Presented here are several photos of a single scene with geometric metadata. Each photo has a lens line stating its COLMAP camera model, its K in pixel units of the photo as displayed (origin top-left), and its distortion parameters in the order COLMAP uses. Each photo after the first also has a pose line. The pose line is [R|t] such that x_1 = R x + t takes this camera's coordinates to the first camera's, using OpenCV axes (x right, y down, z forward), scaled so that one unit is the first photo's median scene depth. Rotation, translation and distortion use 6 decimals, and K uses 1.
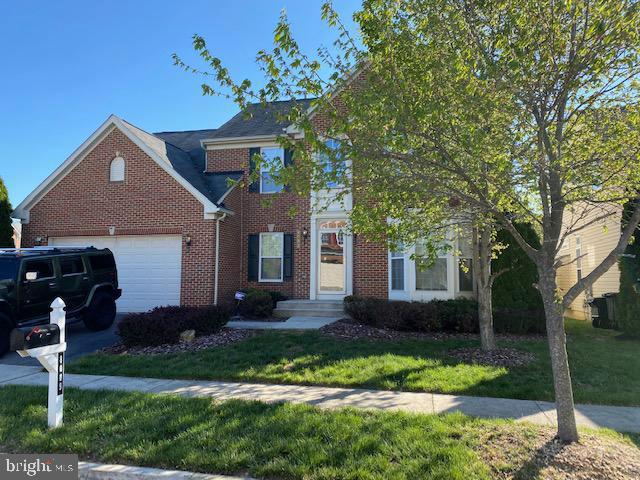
lens RADIAL K [[486.3, 0, 320.0], [0, 486.3, 240.0], [0, 0, 1]] dist [0.064131, -0.108638]
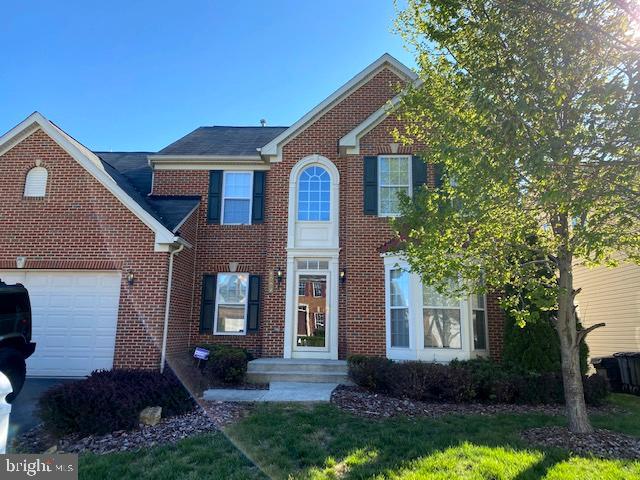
lens RADIAL K [[486.3, 0, 320.0], [0, 486.3, 240.0], [0, 0, 1]] dist [0.064131, -0.108638]
pose [[0.981891, 0.048788, 0.183058, -0.122267], [-0.028594, 0.993367, -0.111371, 0.018006], [-0.187277, 0.104120, 0.976773, 0.193733]]
